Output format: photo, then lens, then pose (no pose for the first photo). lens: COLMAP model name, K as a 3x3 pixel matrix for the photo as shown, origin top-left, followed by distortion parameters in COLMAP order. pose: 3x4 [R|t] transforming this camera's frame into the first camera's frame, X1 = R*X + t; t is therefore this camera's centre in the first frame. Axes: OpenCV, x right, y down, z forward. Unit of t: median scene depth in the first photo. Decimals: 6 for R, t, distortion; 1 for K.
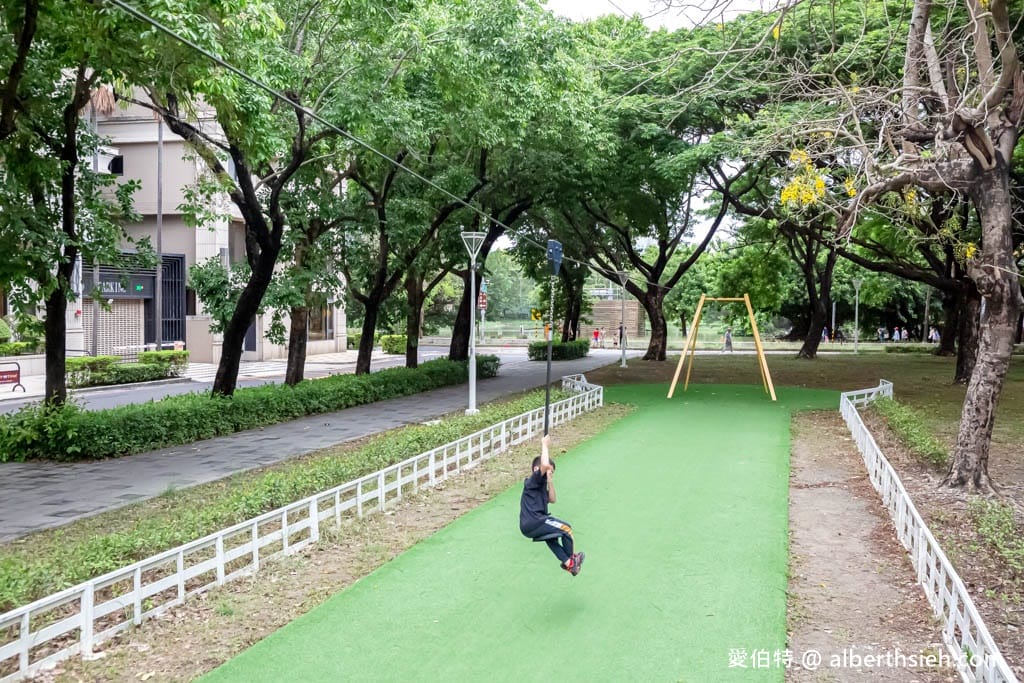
lens RADIAL K [[1039.8, 0, 512.0], [0, 1039.8, 341.5], [0, 0, 1]] dist [-0.044130, 0.147936]
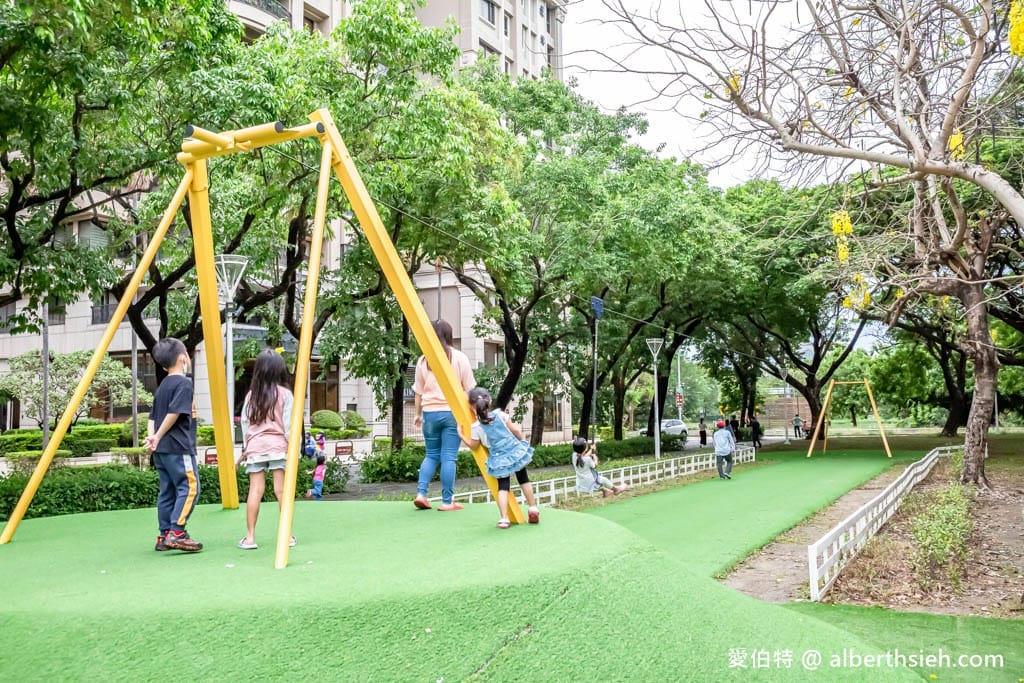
lens RADIAL K [[883.9, 0, 512.0], [0, 883.9, 341.5], [0, 0, 1]] dist [-0.044409, 0.002268]
pose [[0.974403, -0.040329, -0.221162, 0.038870], [0.014424, 0.992966, -0.117516, 0.038209], [0.224346, 0.111318, 0.968131, -0.228667]]
